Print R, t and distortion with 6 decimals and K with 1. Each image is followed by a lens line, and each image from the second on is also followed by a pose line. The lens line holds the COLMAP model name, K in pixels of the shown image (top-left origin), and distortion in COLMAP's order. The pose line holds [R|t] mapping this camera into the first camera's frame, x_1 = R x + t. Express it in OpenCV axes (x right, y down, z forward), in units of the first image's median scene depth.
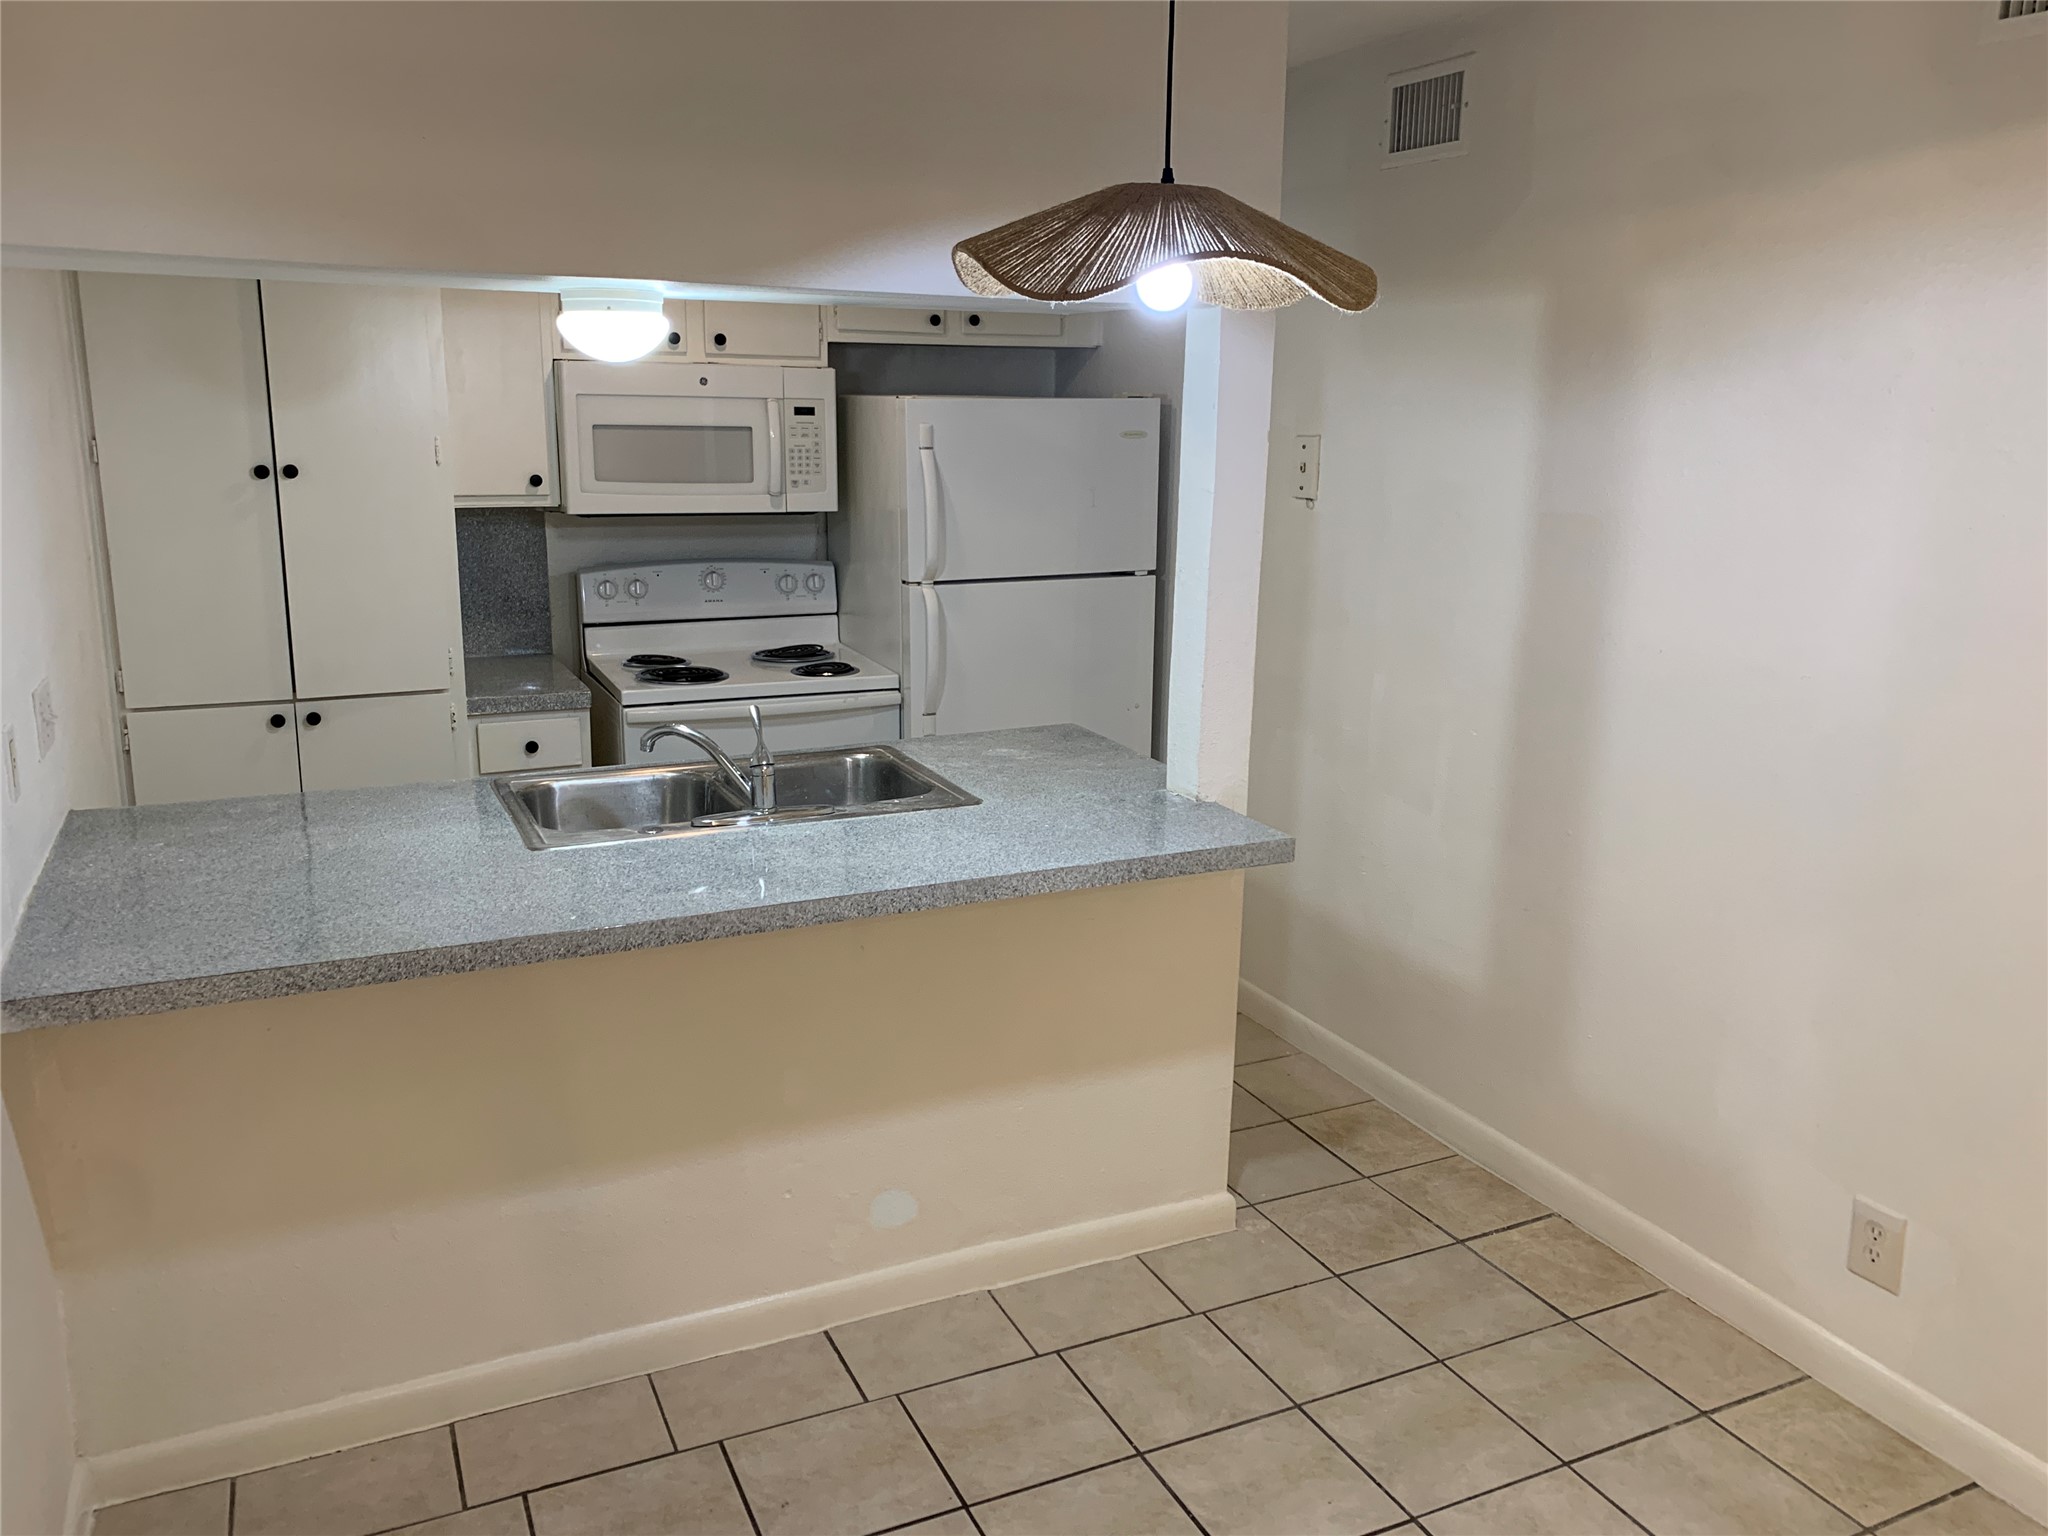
lens RADIAL K [[1540.3, 0, 1023.2], [0, 1540.3, 764.1], [0, 0, 1]] dist [-0.003154, -0.014029]
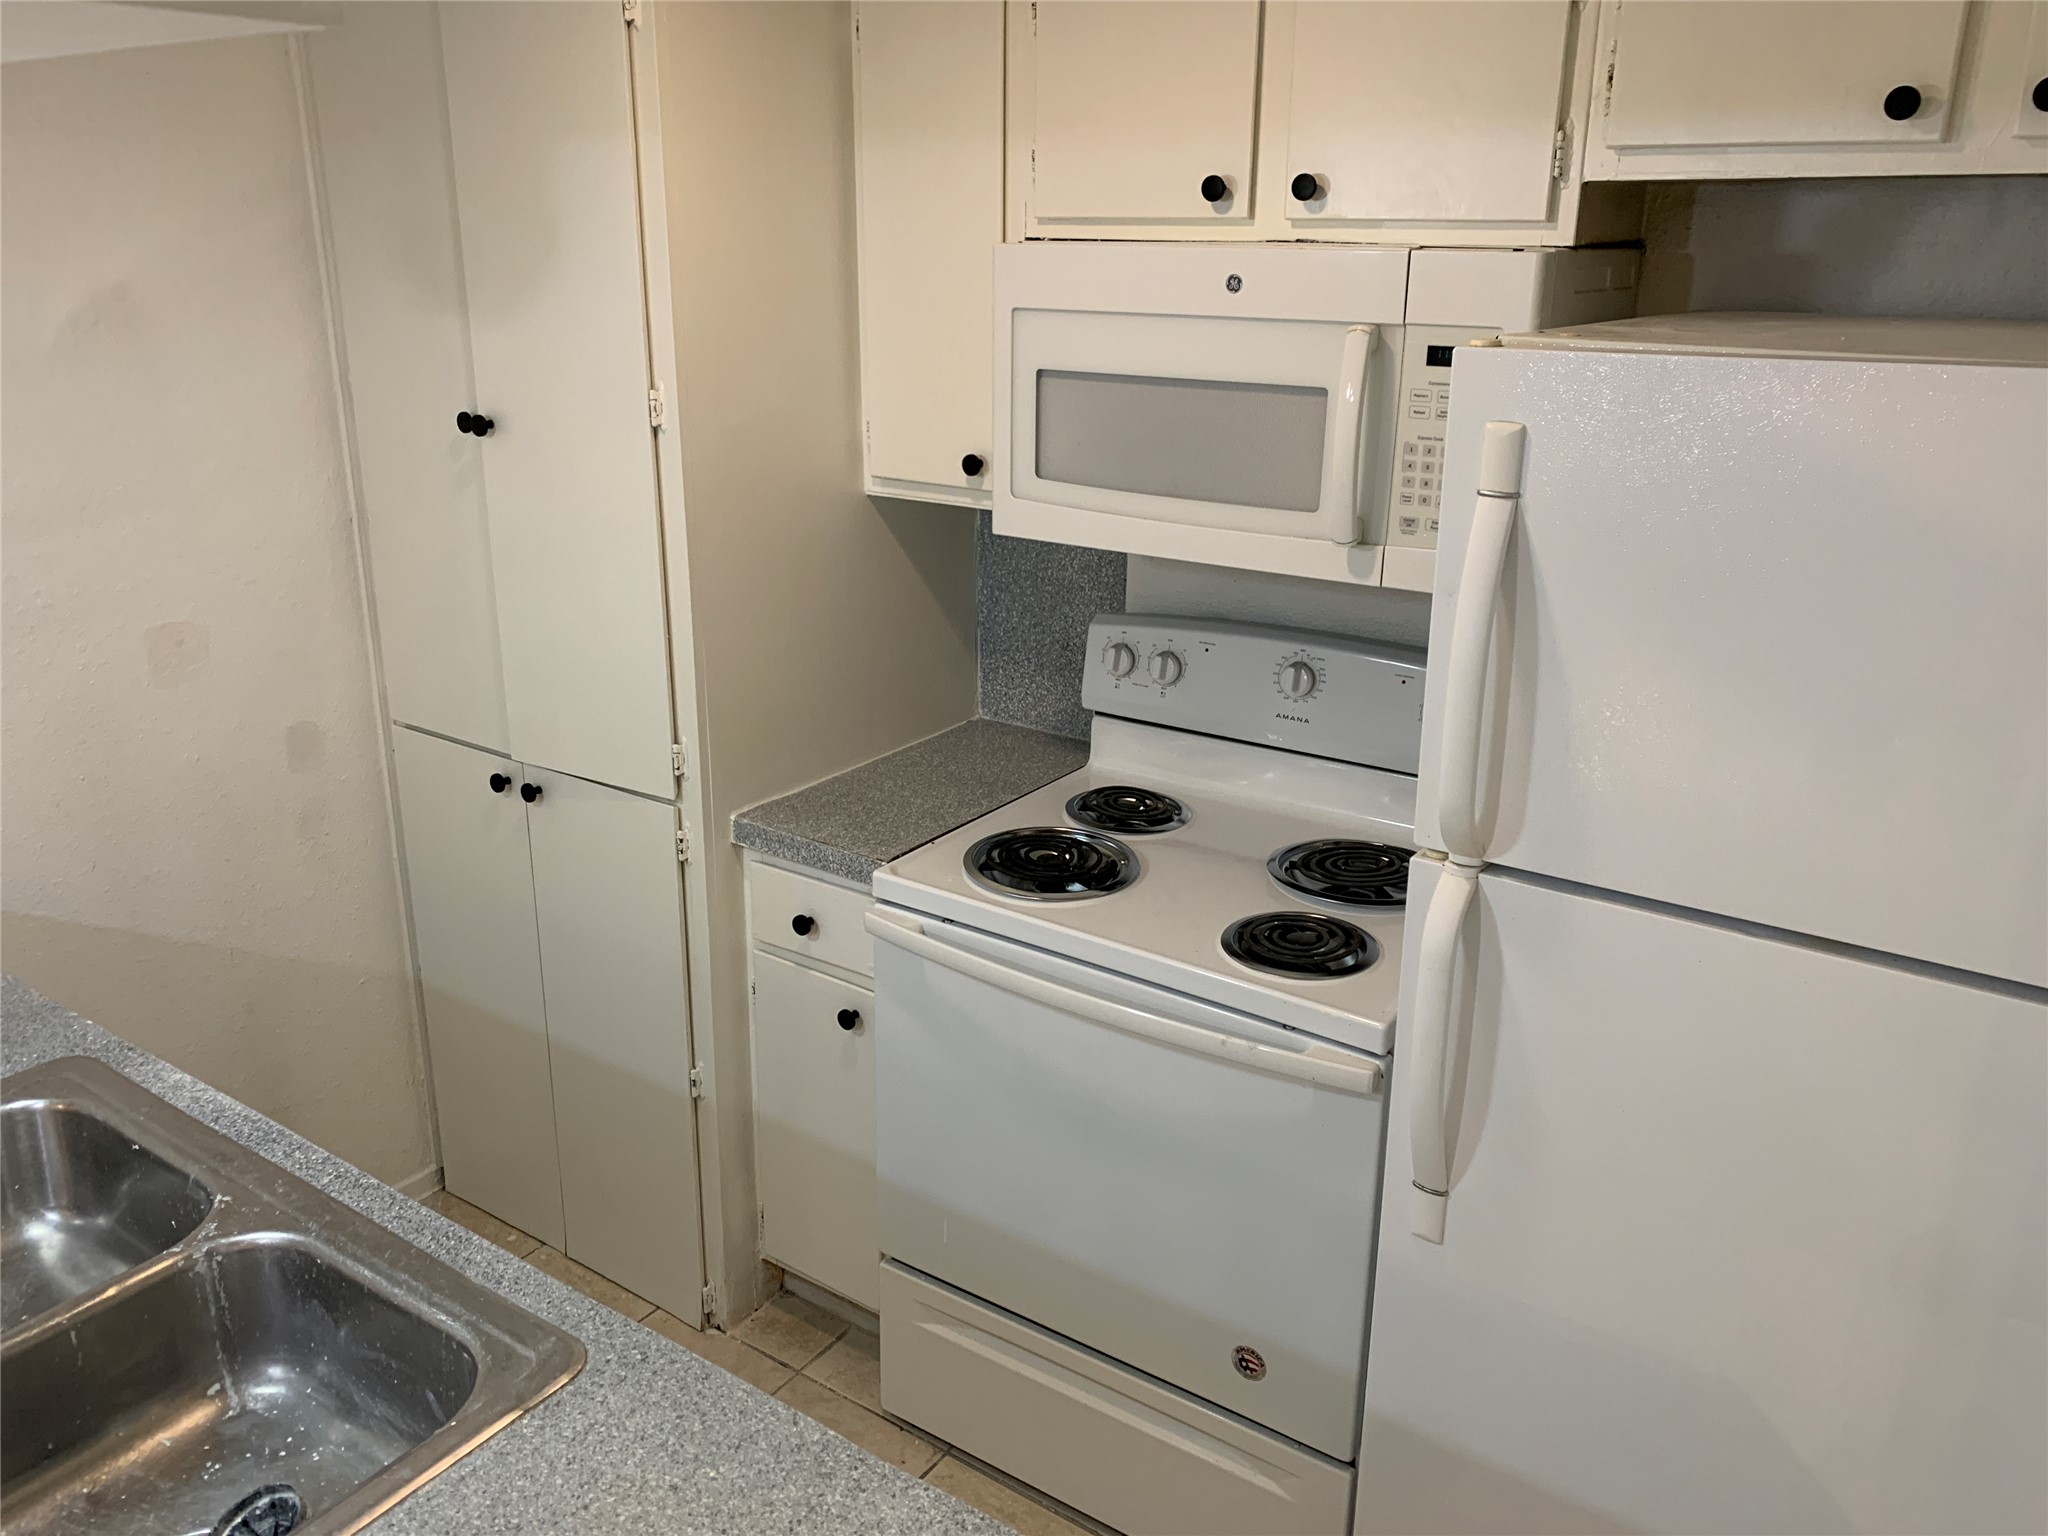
lens RADIAL K [[1540.3, 0, 1023.1], [0, 1540.3, 770.9], [0, 0, 1]] dist [-0.003154, -0.014029]
pose [[0.504024, 0.268013, -0.821053, 0.169978], [-0.196046, 0.961323, 0.193454, -0.179344], [0.841145, 0.063459, 0.537073, 0.686311]]
